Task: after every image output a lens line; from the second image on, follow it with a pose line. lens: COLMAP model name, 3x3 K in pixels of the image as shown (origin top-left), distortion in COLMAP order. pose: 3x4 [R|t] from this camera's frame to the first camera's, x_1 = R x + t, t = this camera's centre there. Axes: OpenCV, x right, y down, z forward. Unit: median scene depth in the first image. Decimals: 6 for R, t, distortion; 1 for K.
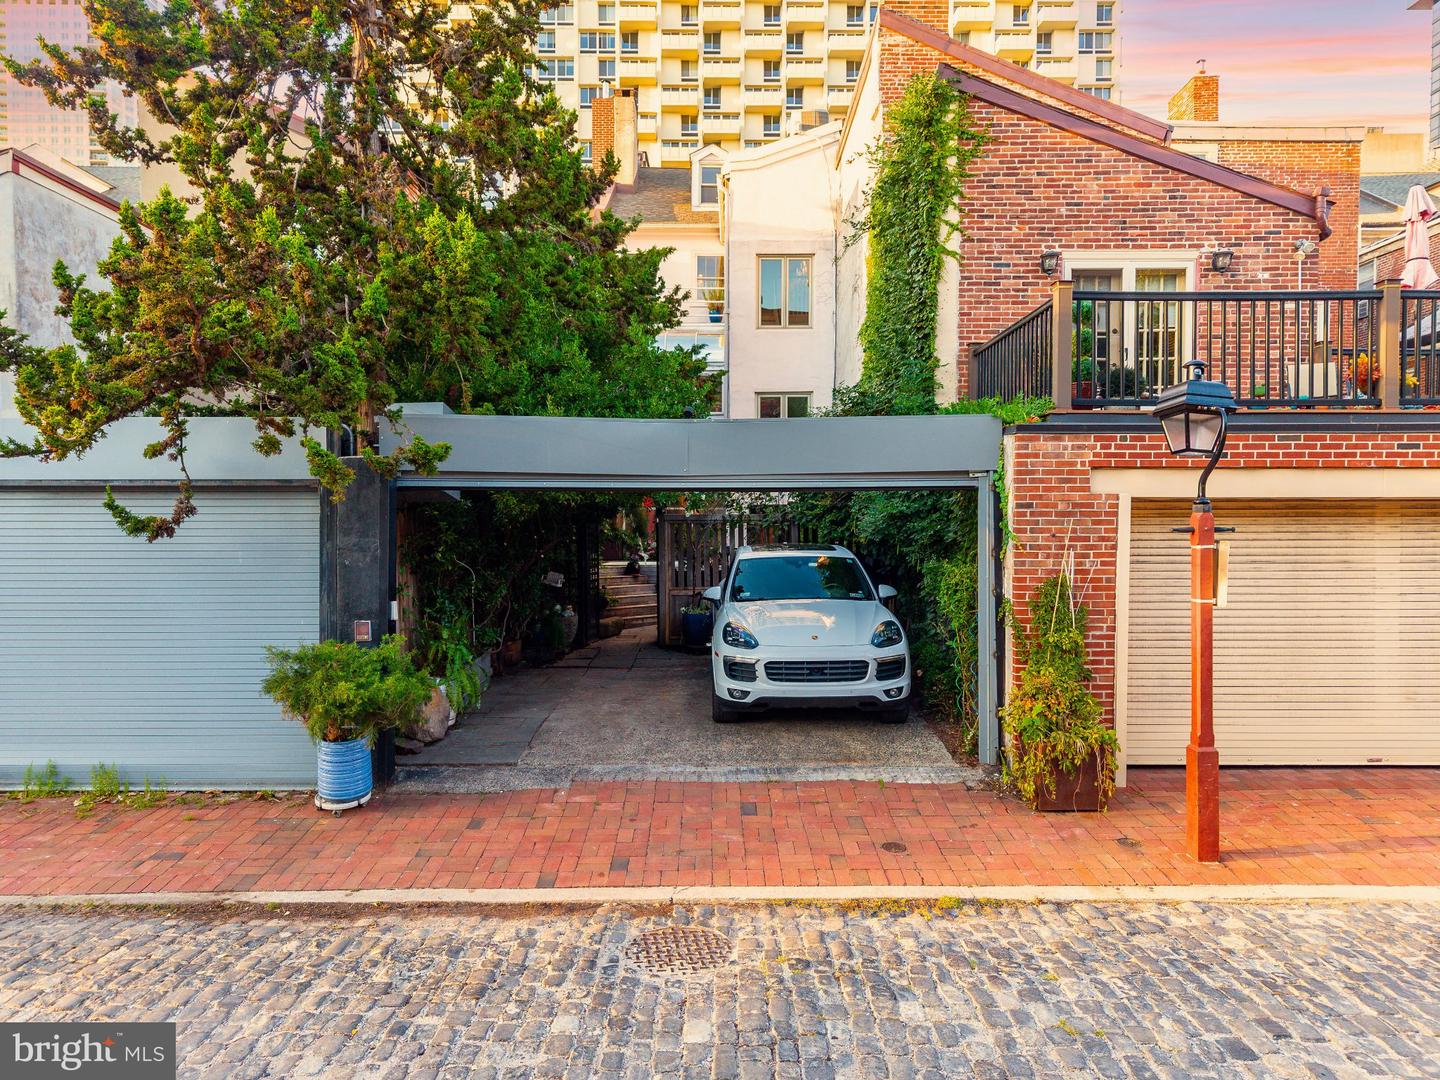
lens RADIAL K [[957.8, 0, 723.5], [0, 957.8, 538.6], [0, 0, 1]] dist [0.008804, 0.001125]
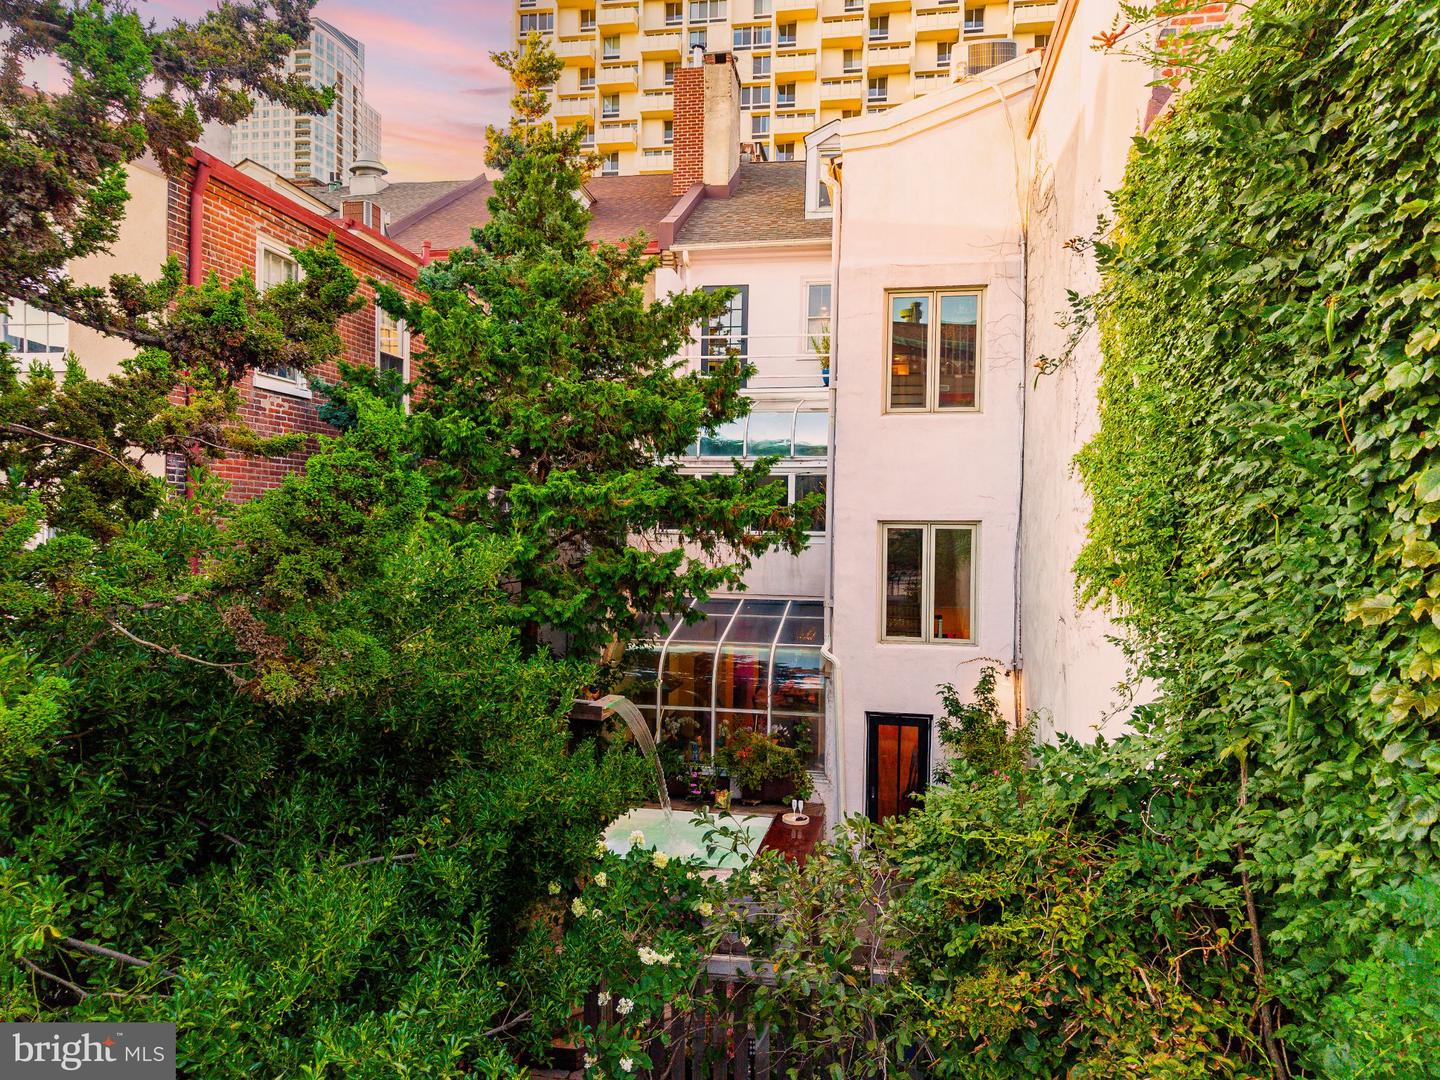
lens RADIAL K [[957.8, 0, 716.1], [0, 957.8, 541.4], [0, 0, 1]] dist [0.008804, 0.001125]
pose [[0.983254, 0.017657, -0.181381, 0.010000], [-0.018423, 0.999827, -0.002536, -0.032693], [0.181305, 0.005835, 0.983410, 0.095435]]
